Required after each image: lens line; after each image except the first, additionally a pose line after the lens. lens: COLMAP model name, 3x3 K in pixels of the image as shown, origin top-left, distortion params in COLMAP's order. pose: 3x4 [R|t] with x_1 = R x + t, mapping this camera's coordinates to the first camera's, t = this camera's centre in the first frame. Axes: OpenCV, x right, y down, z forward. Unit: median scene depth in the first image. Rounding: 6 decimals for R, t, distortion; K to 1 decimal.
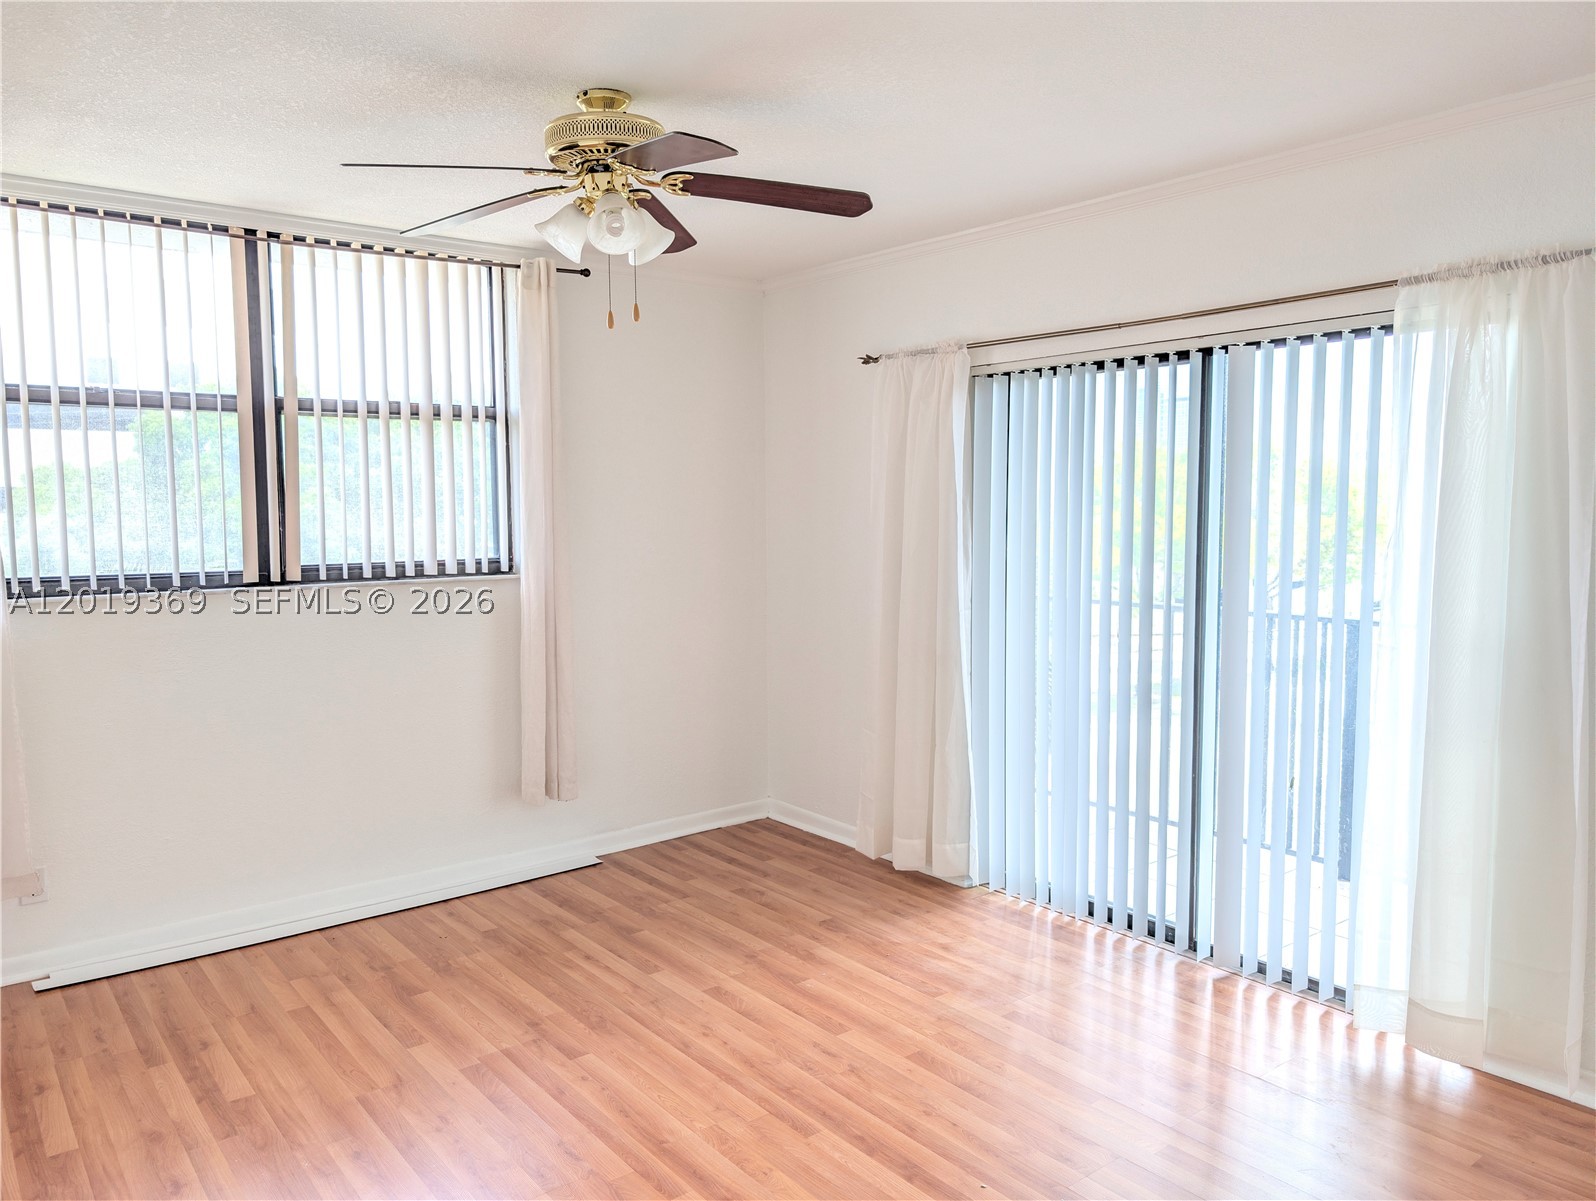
lens RADIAL K [[1149.5, 0, 796.0], [0, 1149.5, 598.2], [0, 0, 1]] dist [0.006924, -0.006622]
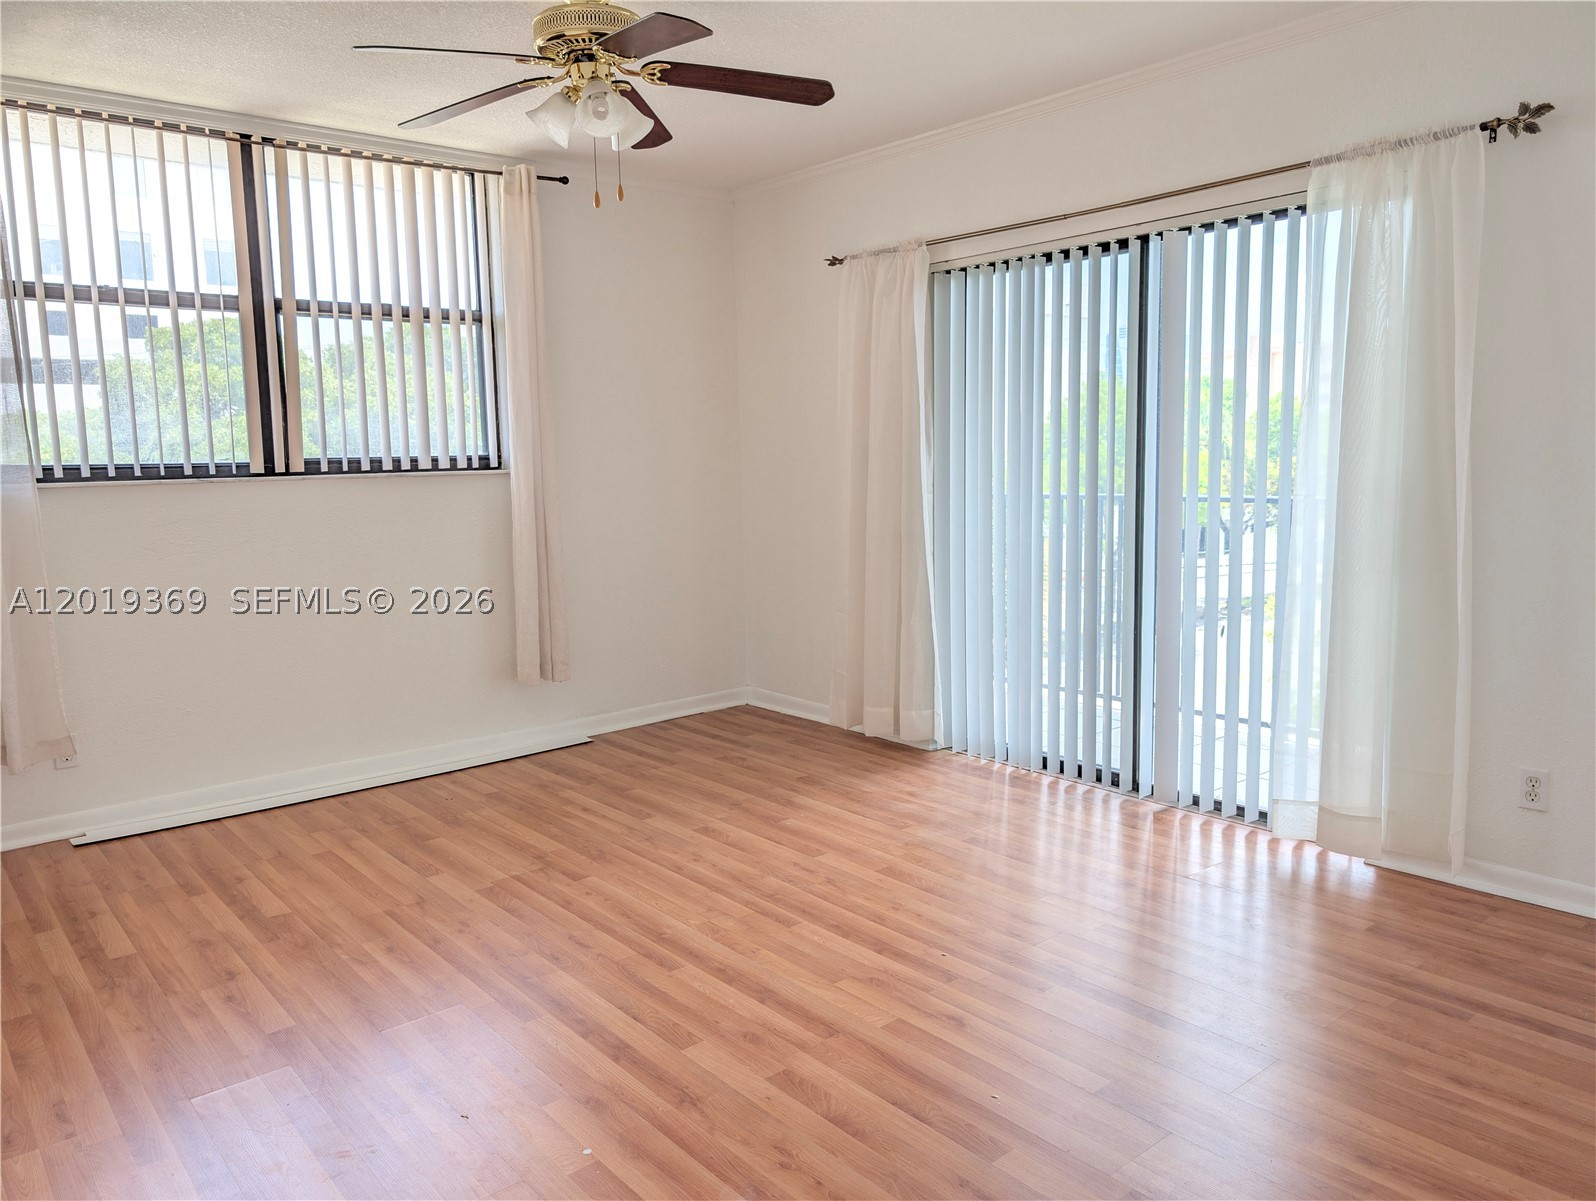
lens RADIAL K [[1149.5, 0, 799.9], [0, 1149.5, 600.2], [0, 0, 1]] dist [0.006924, -0.006622]
pose [[0.999470, -0.017780, 0.027263, -0.003960], [0.016687, 0.999068, 0.039804, 0.075936], [-0.027945, -0.039328, 0.998836, -0.087861]]
